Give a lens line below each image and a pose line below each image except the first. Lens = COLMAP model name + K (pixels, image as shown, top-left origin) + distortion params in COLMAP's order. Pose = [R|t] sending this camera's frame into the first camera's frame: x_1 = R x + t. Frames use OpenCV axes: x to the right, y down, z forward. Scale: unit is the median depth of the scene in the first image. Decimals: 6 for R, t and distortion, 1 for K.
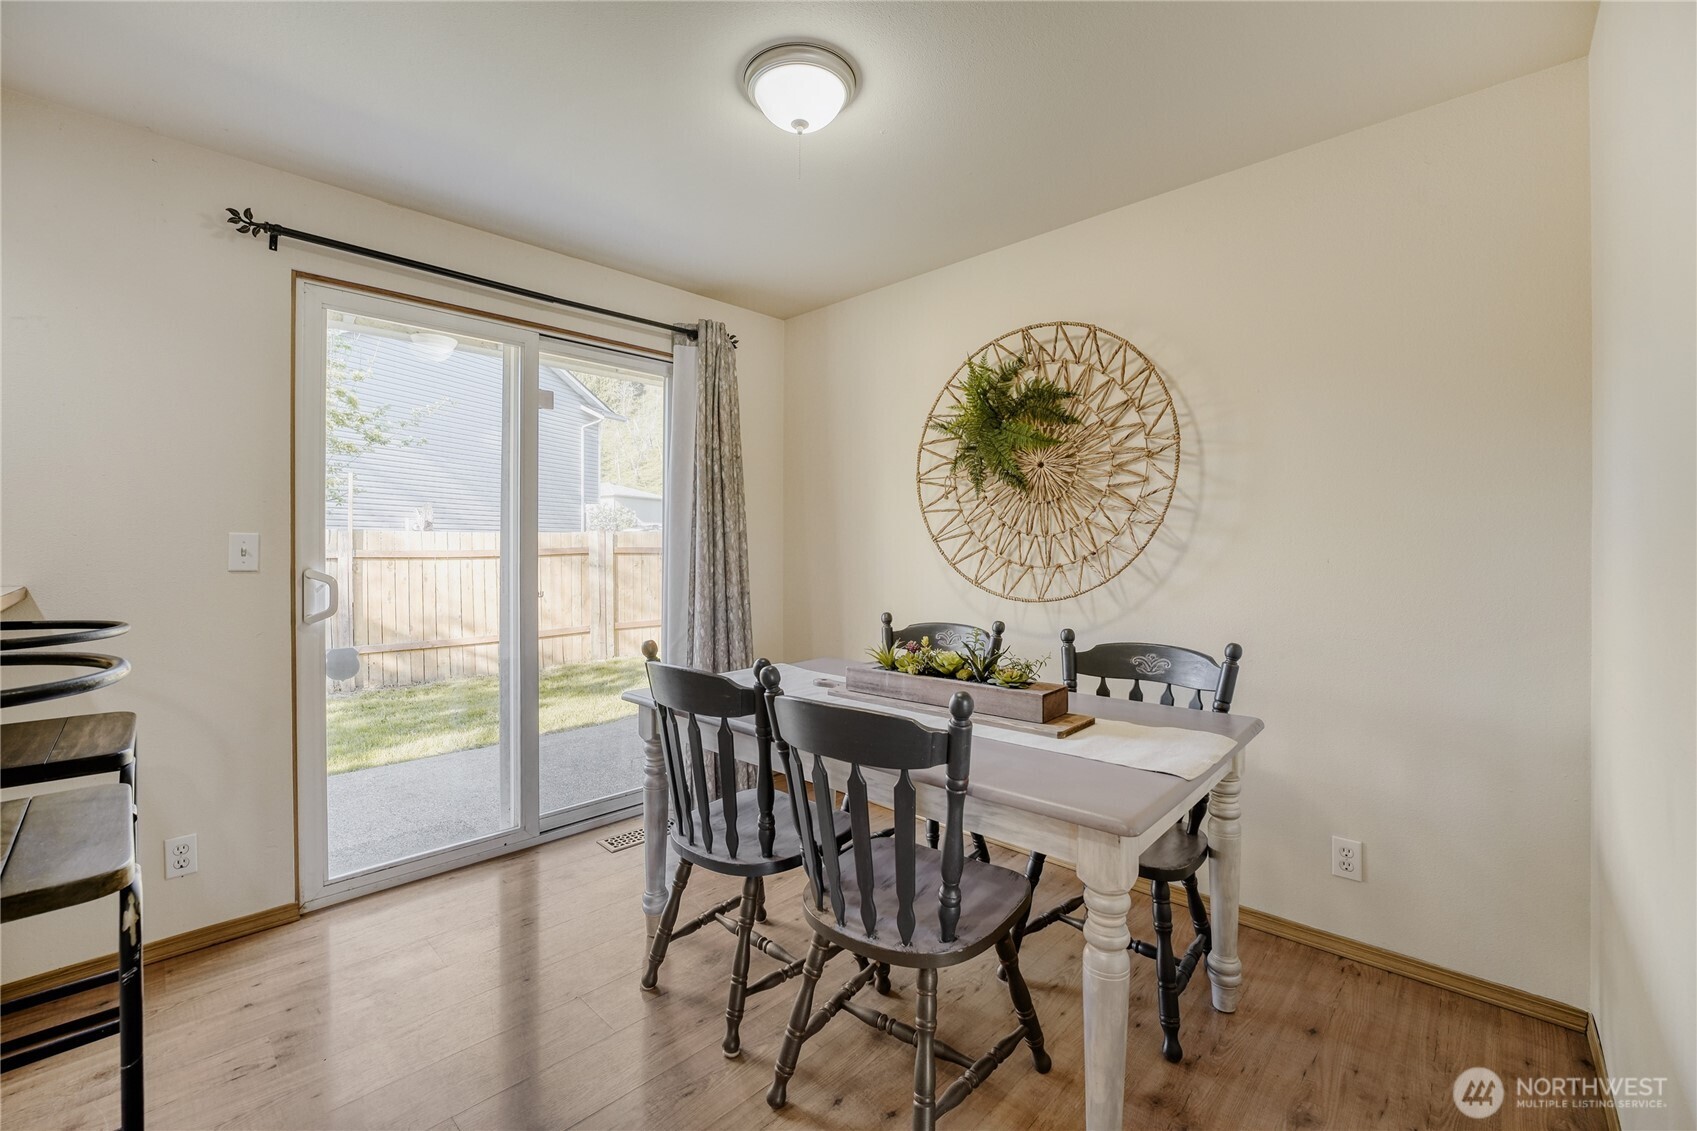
lens RADIAL K [[698.4, 0, 846.6], [0, 698.4, 562.8], [0, 0, 1]] dist [-0.009885, 0.000012]
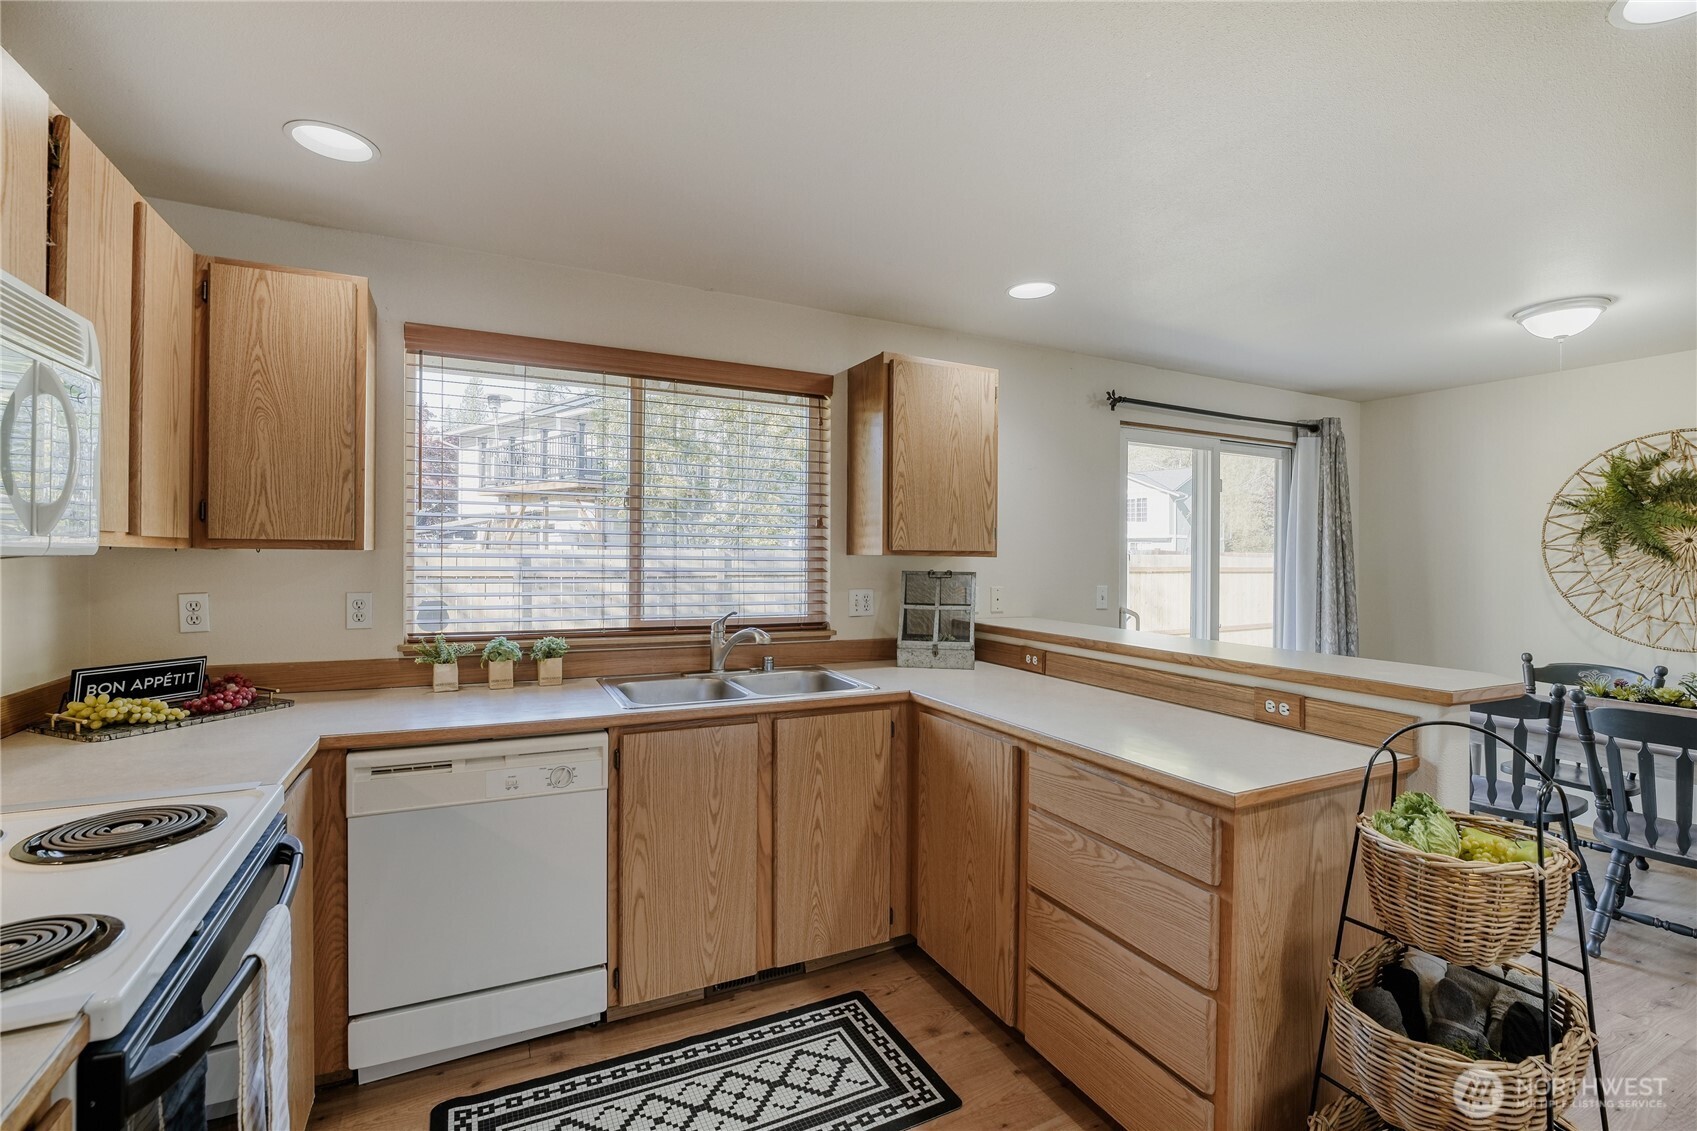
lens RADIAL K [[745.5, 0, 851.1], [0, 745.5, 560.5], [0, 0, 1]] dist [-0.022045, 0.000606]
pose [[0.939136, 0.018471, -0.343049, -0.628002], [-0.023659, 0.999660, -0.010945, -0.052376], [0.342730, 0.018395, 0.939254, -0.659932]]
